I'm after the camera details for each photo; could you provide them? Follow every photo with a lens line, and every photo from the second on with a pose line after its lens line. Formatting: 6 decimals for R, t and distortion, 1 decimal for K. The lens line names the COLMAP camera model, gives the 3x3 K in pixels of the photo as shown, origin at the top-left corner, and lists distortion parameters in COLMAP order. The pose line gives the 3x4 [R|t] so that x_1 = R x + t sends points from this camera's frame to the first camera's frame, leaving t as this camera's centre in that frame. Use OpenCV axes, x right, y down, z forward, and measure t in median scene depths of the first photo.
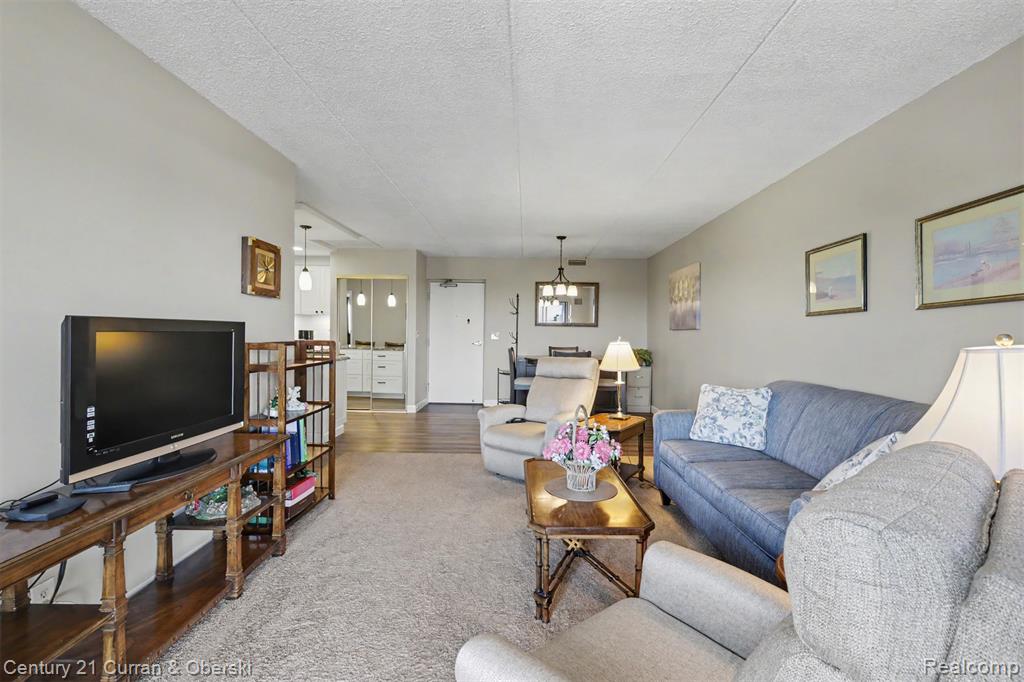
lens RADIAL K [[447.2, 0, 532.5], [0, 447.2, 344.1], [0, 0, 1]] dist [0.000279, 0.000396]
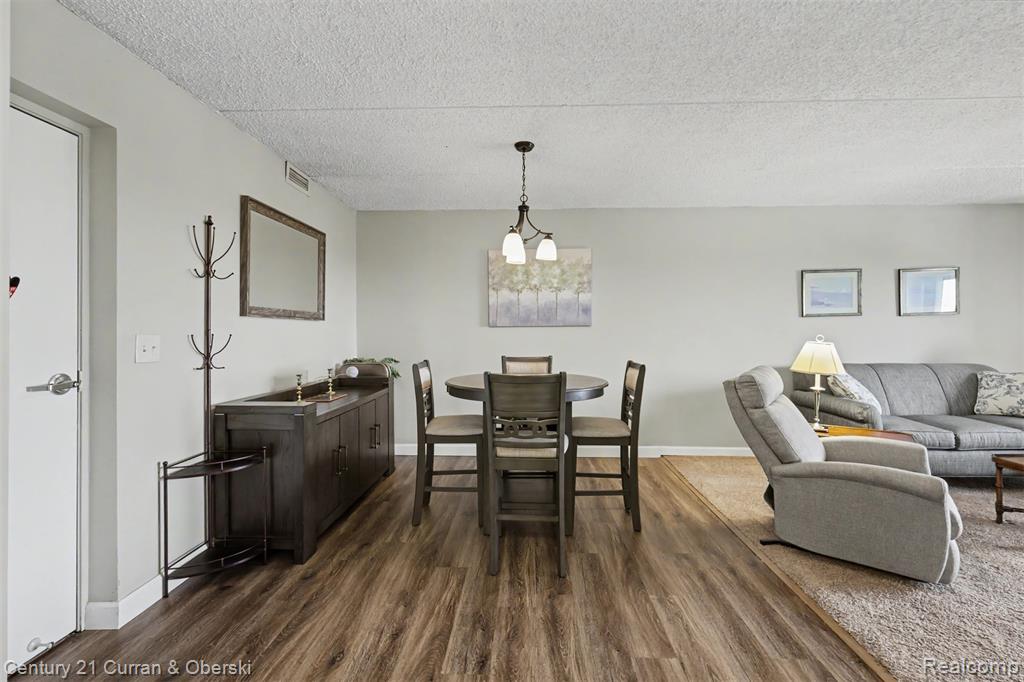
lens RADIAL K [[447.2, 0, 511.9], [0, 447.2, 331.5], [0, 0, 1]] dist [0.000279, 0.000396]
pose [[0.052201, -0.011080, 0.998575, -0.846140], [0.031682, 0.999453, 0.009434, -0.057792], [-0.998134, 0.031144, 0.052524, 1.854283]]
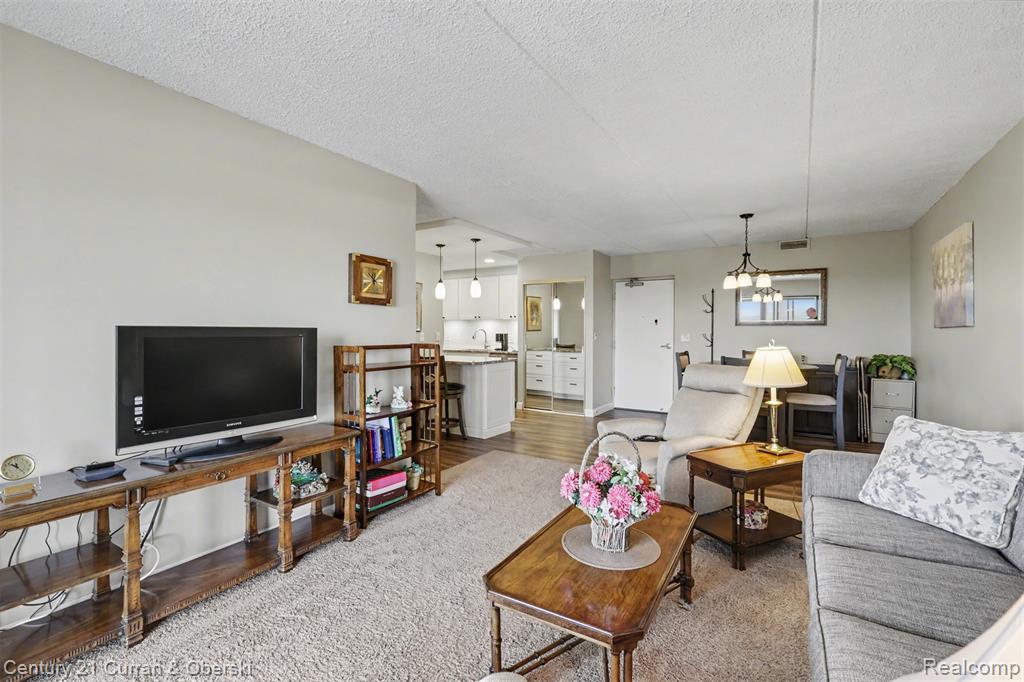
lens RADIAL K [[447.2, 0, 519.0], [0, 447.2, 337.3], [0, 0, 1]] dist [0.000279, 0.000396]
pose [[0.854504, -0.005081, -0.519420, 0.229548], [-0.004869, 0.999830, -0.017790, -0.004559], [0.519422, 0.017731, 0.854334, 0.176029]]
